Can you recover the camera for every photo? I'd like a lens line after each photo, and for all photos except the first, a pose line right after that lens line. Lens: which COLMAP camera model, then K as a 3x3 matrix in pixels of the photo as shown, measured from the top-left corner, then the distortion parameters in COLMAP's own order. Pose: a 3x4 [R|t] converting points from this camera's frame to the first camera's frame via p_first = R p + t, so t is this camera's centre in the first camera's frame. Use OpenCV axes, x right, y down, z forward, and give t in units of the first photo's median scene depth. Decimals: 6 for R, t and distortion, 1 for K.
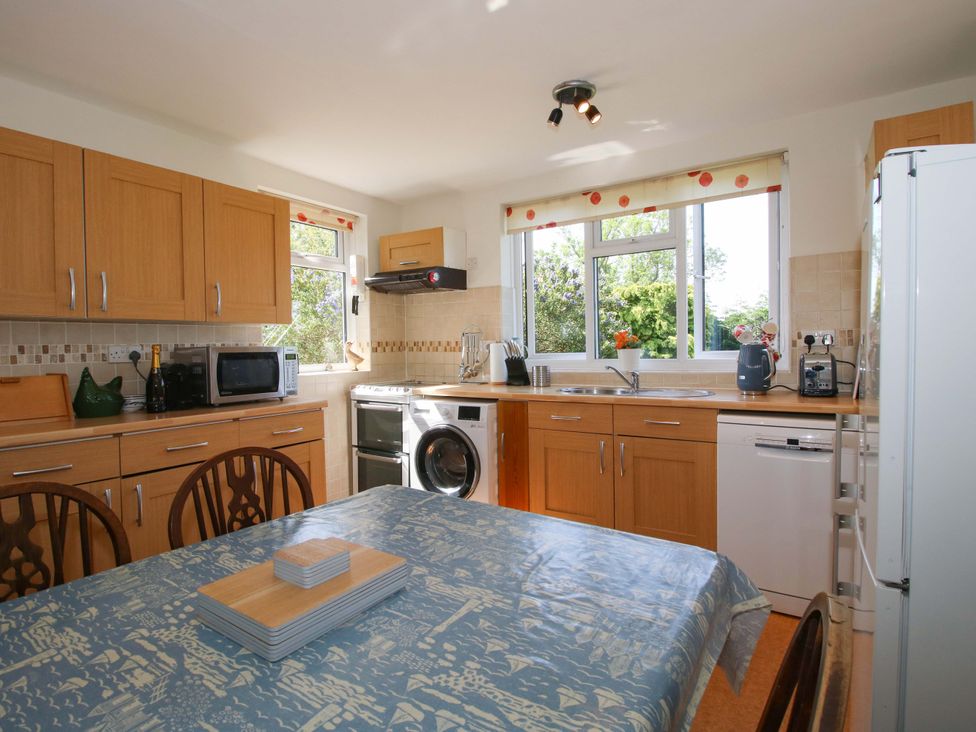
lens RADIAL K [[513.2, 0, 481.3], [0, 513.2, 367.8], [0, 0, 1]] dist [-0.013977, -0.001460]
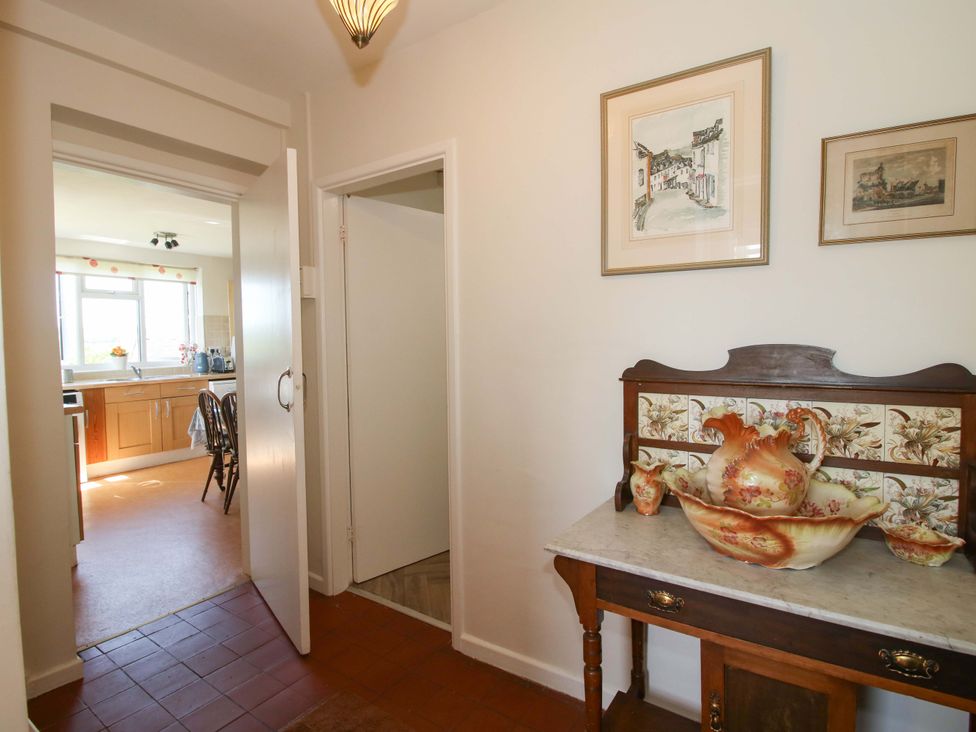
lens RADIAL K [[513.2, 0, 484.0], [0, 513.2, 359.0], [0, 0, 1]] dist [-0.013977, -0.001460]
pose [[0.002264, -0.012283, 0.999922, -1.502004], [0.059832, 0.998135, 0.012126, 0.025386], [-0.998206, 0.059800, 0.002995, -0.228318]]
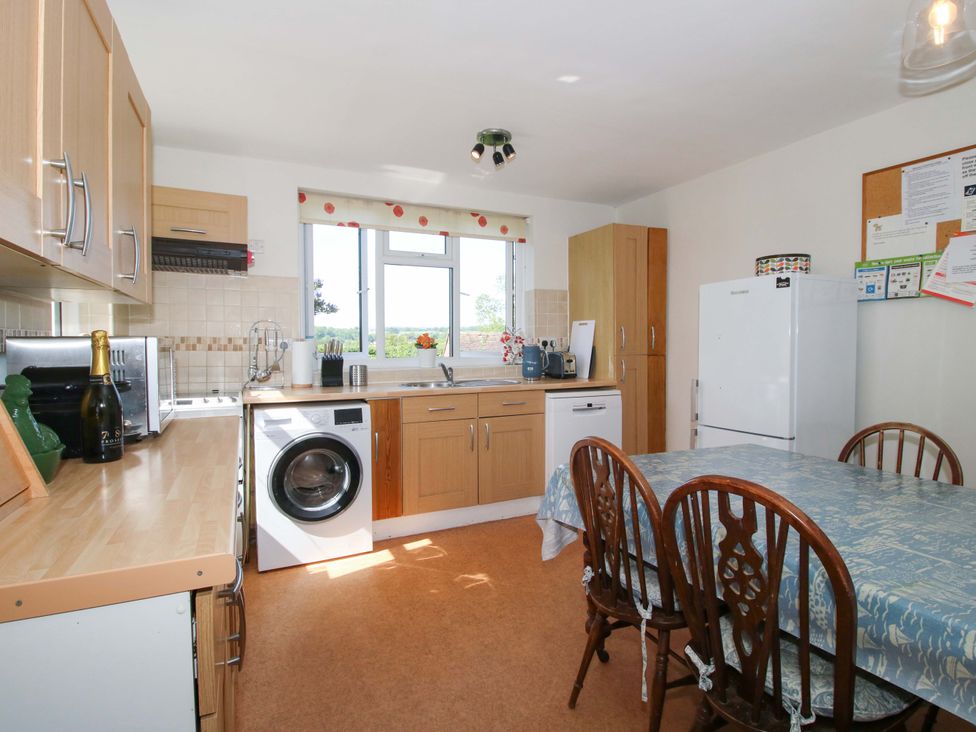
lens RADIAL K [[513.2, 0, 488.1], [0, 513.2, 358.1], [0, 0, 1]] dist [-0.013977, -0.001460]
pose [[0.500019, -0.005230, 0.865999, -0.692481], [0.030325, 0.999474, -0.011473, 0.002261], [-0.865484, 0.031998, 0.499914, 0.322148]]
